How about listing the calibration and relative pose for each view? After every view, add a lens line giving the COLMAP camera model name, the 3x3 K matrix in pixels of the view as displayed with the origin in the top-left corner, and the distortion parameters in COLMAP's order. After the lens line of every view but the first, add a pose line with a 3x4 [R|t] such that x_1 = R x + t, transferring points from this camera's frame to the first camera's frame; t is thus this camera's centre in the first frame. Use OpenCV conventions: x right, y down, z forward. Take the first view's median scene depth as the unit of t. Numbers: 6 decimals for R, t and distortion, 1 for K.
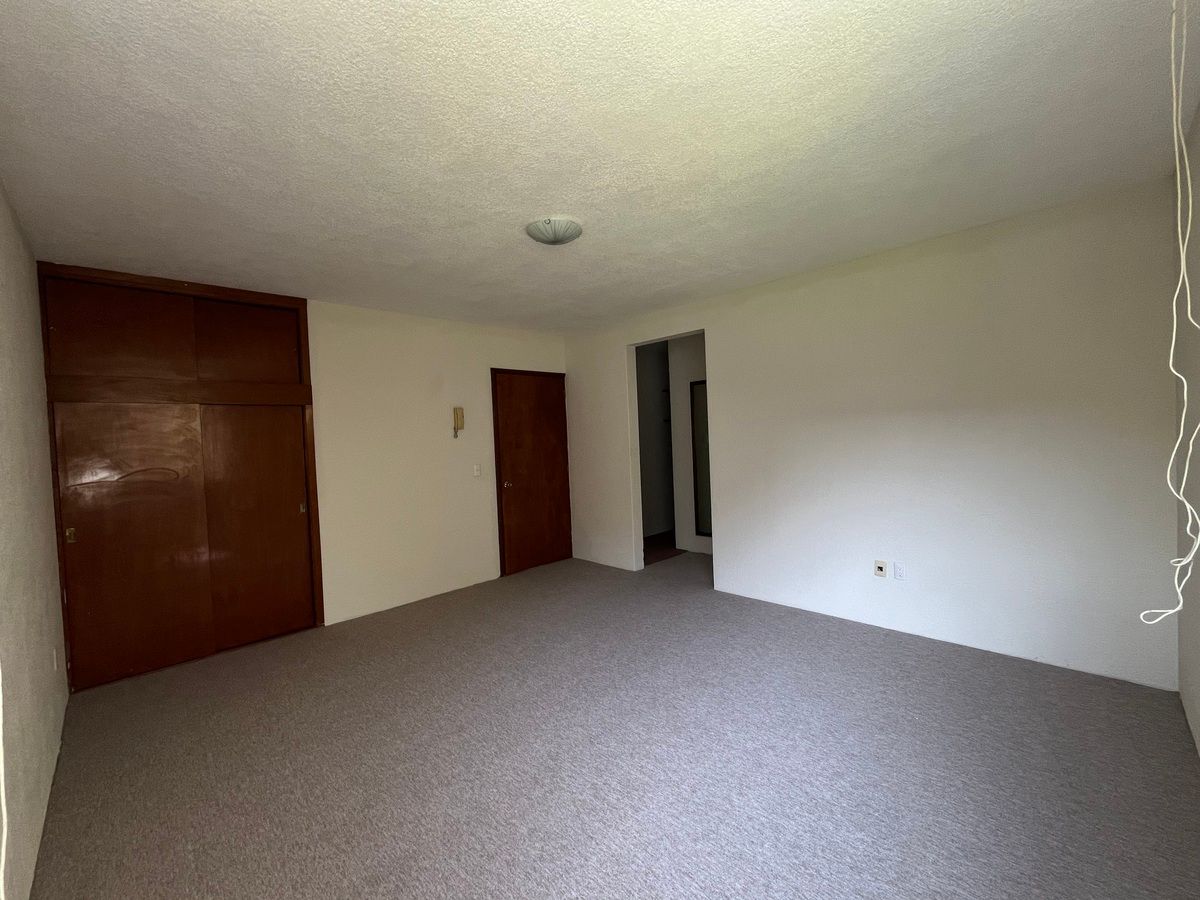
lens RADIAL K [[488.6, 0, 598.8], [0, 488.6, 449.4], [0, 0, 1]] dist [-0.002300, -0.000233]
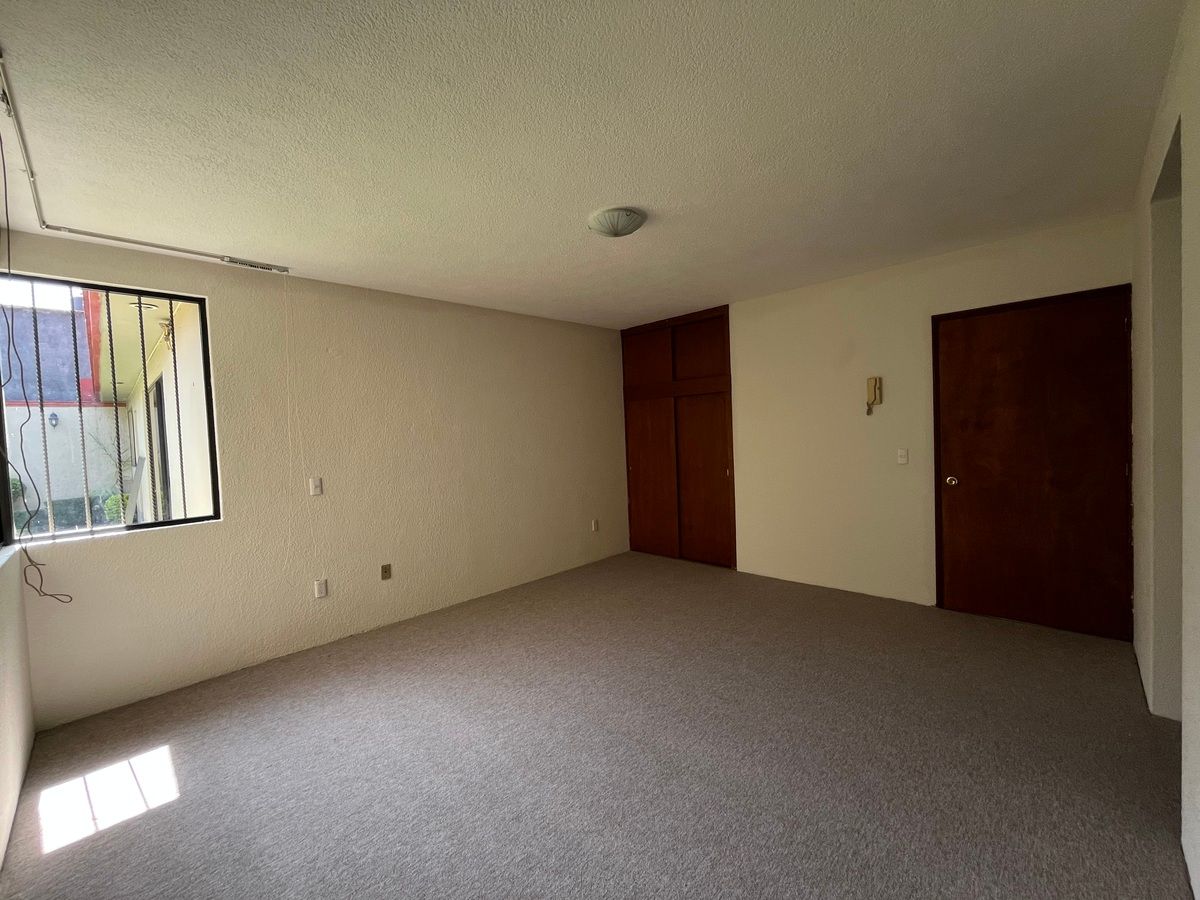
lens RADIAL K [[488.6, 0, 598.8], [0, 488.6, 449.4], [0, 0, 1]] dist [-0.002300, -0.000233]
pose [[0.026582, 0.076721, -0.996698, 0.491152], [0.012052, 0.996953, 0.077062, -0.032663], [0.999574, -0.014061, 0.025576, 0.484117]]
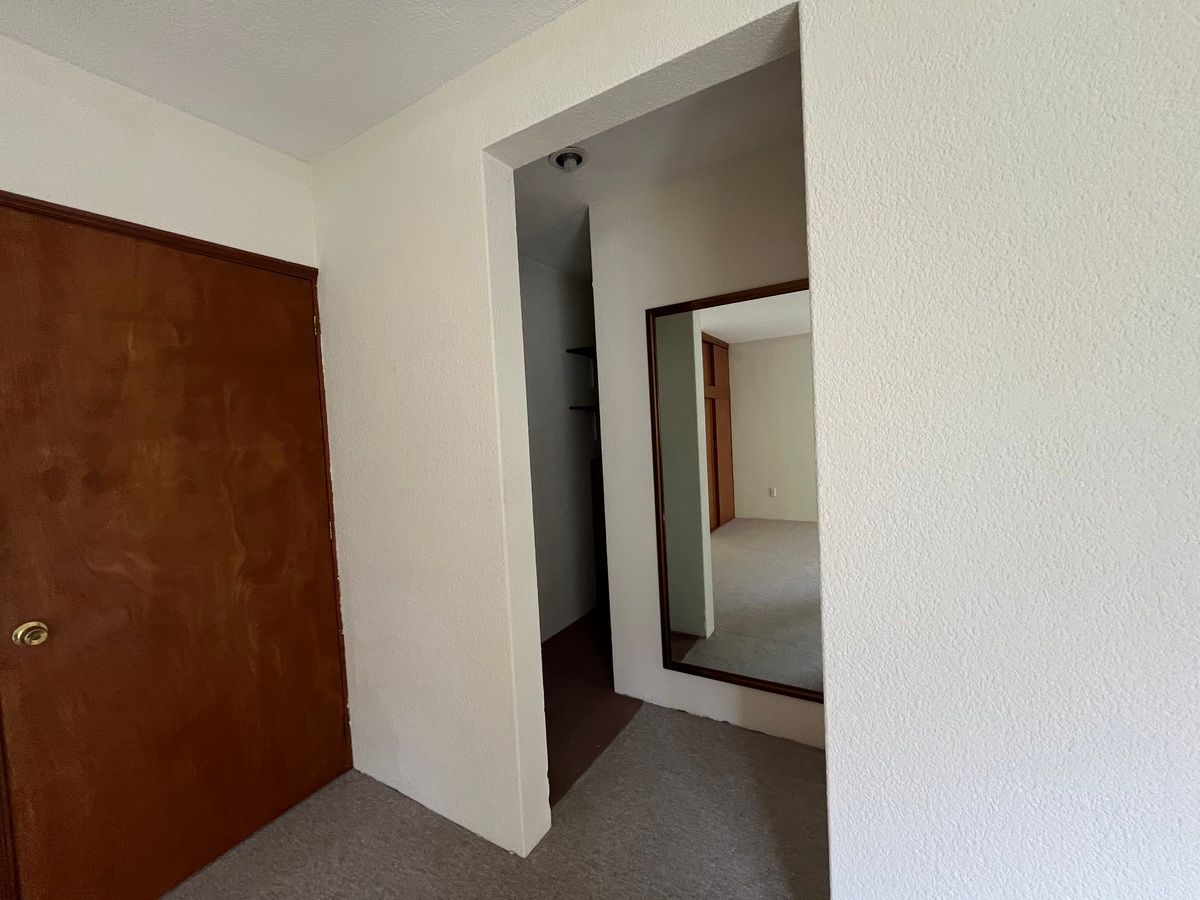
lens RADIAL K [[488.6, 0, 598.8], [0, 488.6, 449.4], [0, 0, 1]] dist [-0.002300, -0.000233]
pose [[0.974907, -0.020473, 0.221669, 0.056447], [0.018742, 0.999775, 0.009910, -0.024375], [-0.221822, -0.005506, 0.975072, 0.679614]]
